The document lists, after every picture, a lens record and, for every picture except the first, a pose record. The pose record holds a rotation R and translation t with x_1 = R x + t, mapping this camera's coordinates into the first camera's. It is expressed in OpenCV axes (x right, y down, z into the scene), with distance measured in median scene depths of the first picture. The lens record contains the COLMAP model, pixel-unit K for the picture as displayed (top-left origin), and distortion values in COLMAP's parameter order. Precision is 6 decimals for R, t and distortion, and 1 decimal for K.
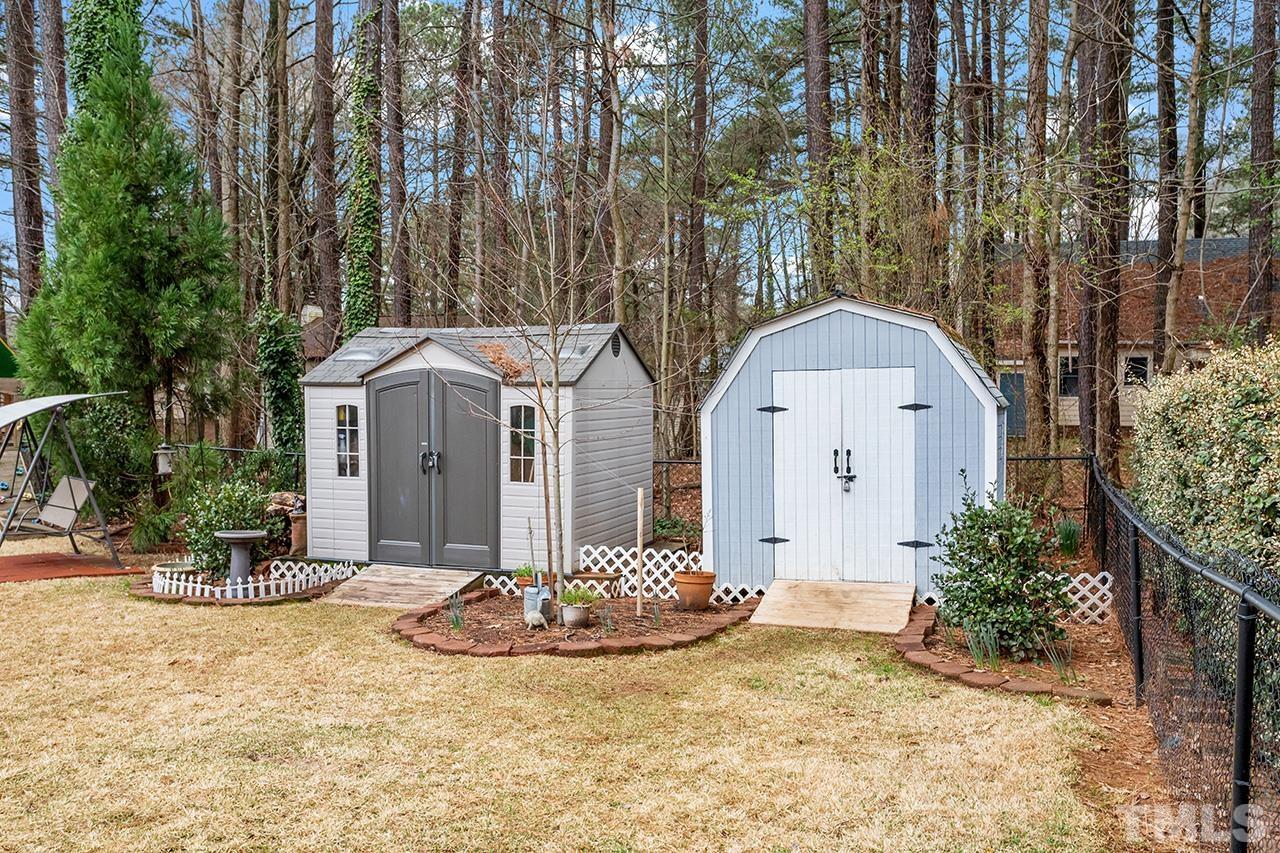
lens RADIAL K [[1101.1, 0, 638.9], [0, 1101.1, 422.1], [0, 0, 1]] dist [0.008264, 0.000462]
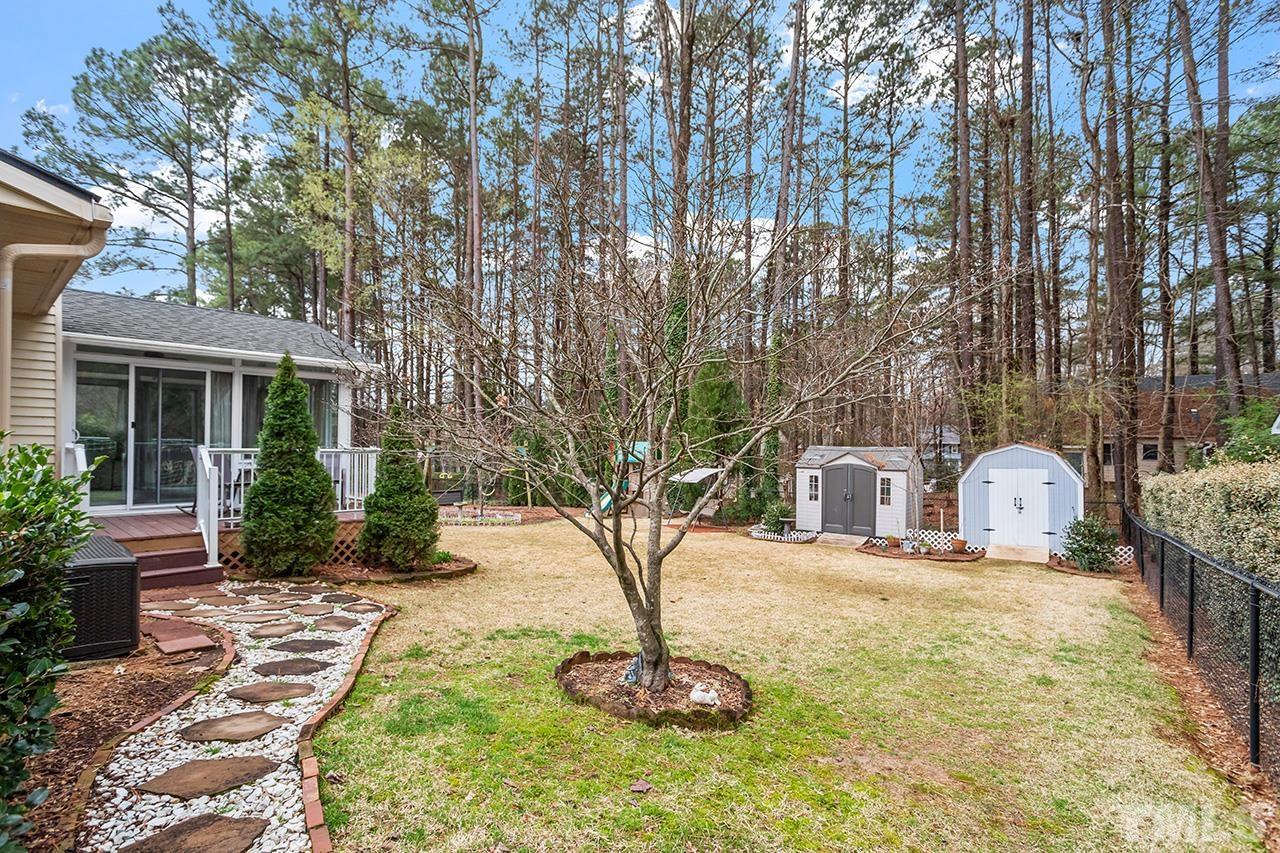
lens RADIAL K [[613.1, 0, 643.6], [0, 613.1, 433.3], [0, 0, 1]] dist [-0.000094, 0.000196]
pose [[0.963415, 0.005074, -0.267967, -0.278233], [-0.019890, 0.998417, -0.052604, -0.033136], [0.267276, 0.056009, 0.961991, -0.667371]]
